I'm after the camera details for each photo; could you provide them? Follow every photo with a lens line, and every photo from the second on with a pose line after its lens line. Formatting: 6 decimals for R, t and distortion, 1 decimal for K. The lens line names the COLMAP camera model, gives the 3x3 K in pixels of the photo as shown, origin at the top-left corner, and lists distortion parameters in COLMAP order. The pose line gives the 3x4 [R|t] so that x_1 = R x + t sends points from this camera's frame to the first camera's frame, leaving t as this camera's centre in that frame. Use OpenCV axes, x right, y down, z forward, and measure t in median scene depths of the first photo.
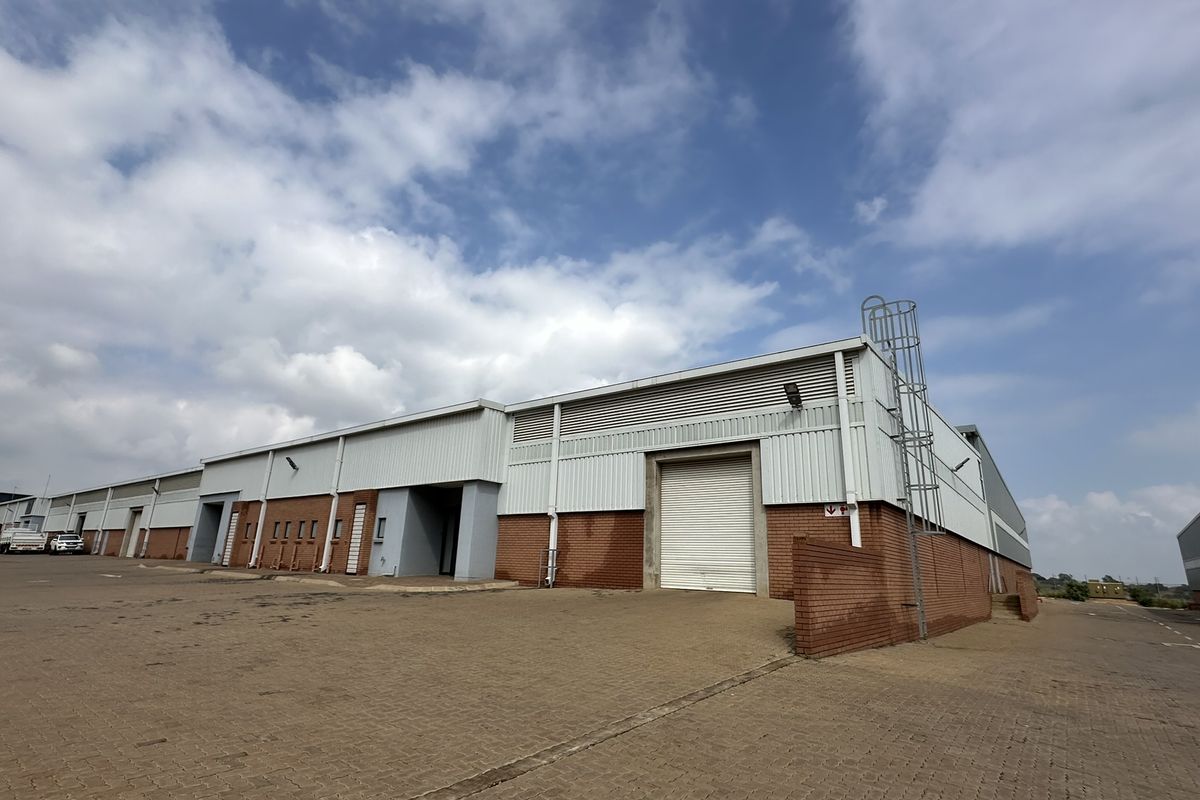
lens RADIAL K [[588.0, 0, 600.0], [0, 588.0, 400.0], [0, 0, 1]] dist [0.000913, 0.000180]
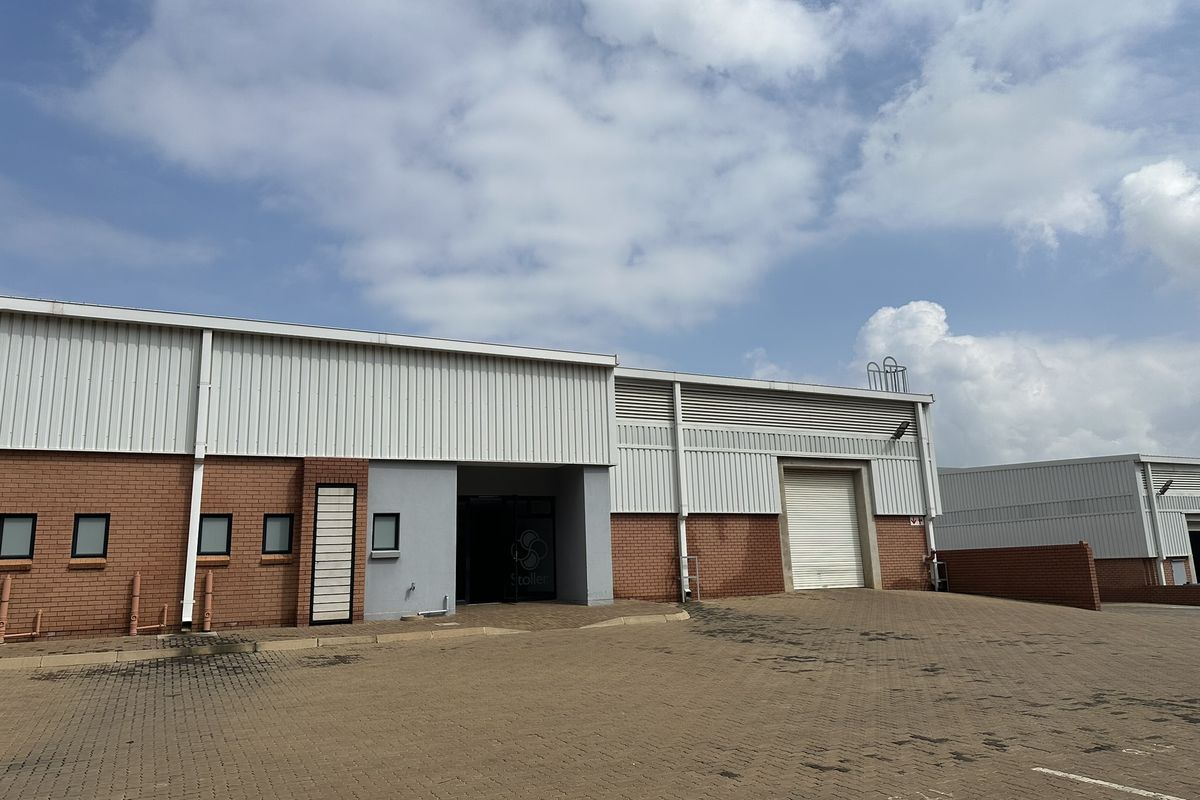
lens RADIAL K [[815.9, 0, 600.0], [0, 815.9, 400.0], [0, 0, 1]] dist [0.150097, -0.239893]
pose [[0.425270, 0.135667, 0.894841, -1.231580], [-0.202453, 0.977908, -0.052046, 0.121346], [-0.882133, -0.159029, 0.443341, 0.627201]]
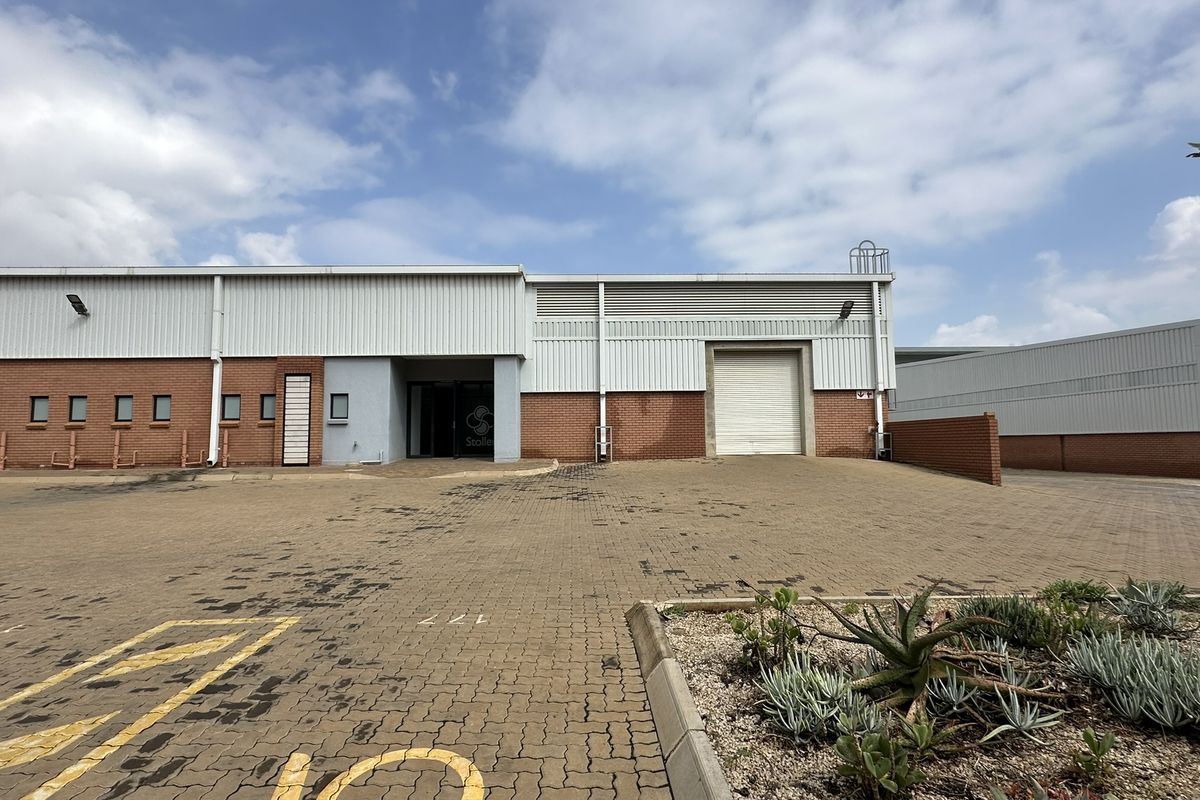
lens RADIAL K [[567.7, 0, 600.0], [0, 567.7, 400.0], [0, 0, 1]] dist [0.000952, 0.000561]
pose [[0.769724, 0.001230, 0.638376, -0.731176], [-0.137939, 0.976695, 0.164439, 0.045845], [-0.623296, -0.214630, 0.751955, 0.267201]]
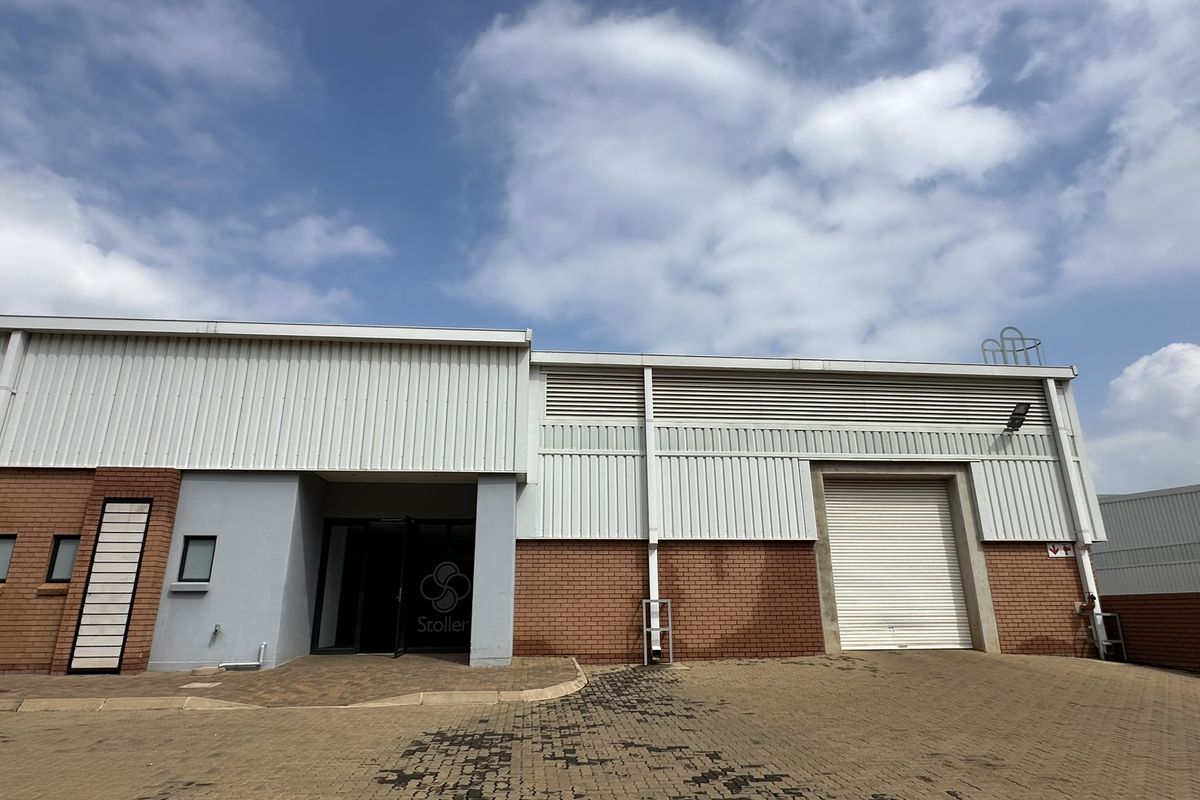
lens RADIAL K [[644.8, 0, 591.2], [0, 644.8, 409.8], [0, 0, 1]] dist [-0.006381, 0.001249]
pose [[0.731608, 0.163297, 0.661879, -0.612816], [-0.158113, 0.985059, -0.068261, 0.116808], [-0.663137, -0.054711, 0.746496, 0.560633]]
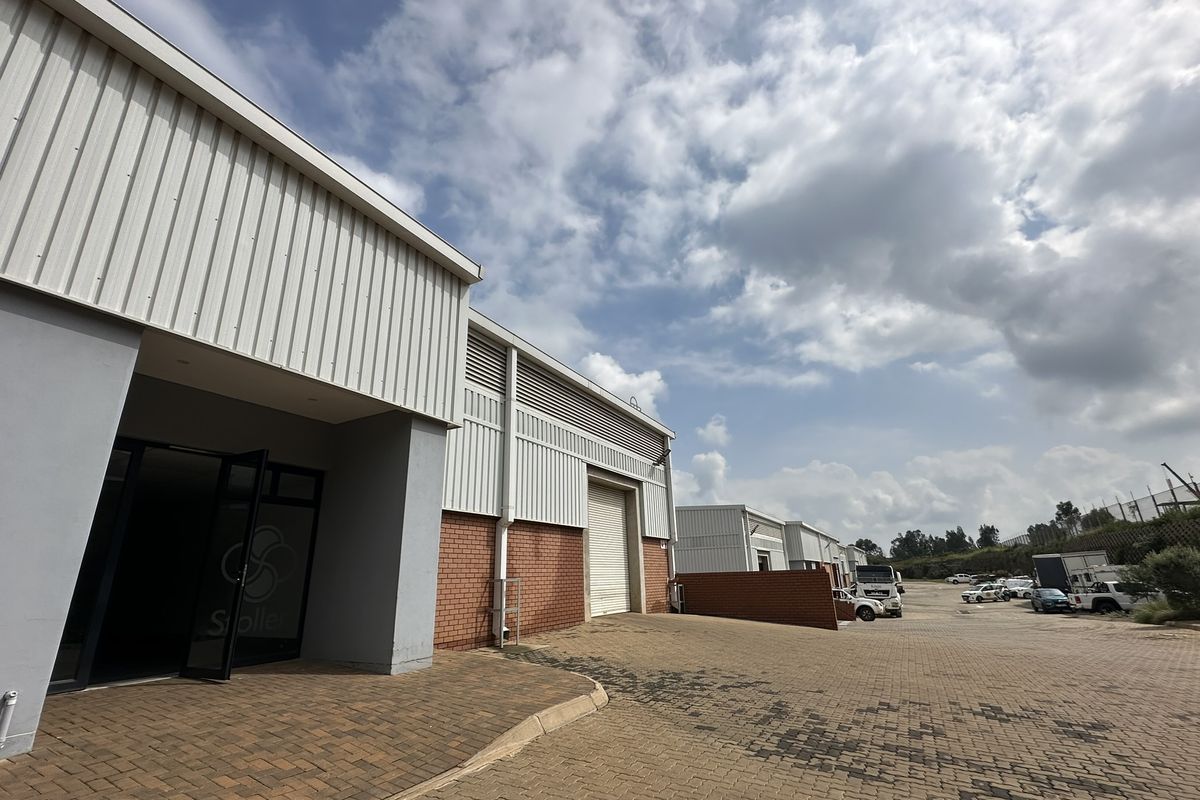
lens RADIAL K [[529.7, 0, 600.0], [0, 529.7, 400.0], [0, 0, 1]] dist [-0.002008, -0.000315]
pose [[-0.167559, 0.285668, 0.943567, -0.668596], [-0.249142, 0.913761, -0.320887, 0.238172], [-0.953862, -0.288850, -0.081937, 1.013406]]
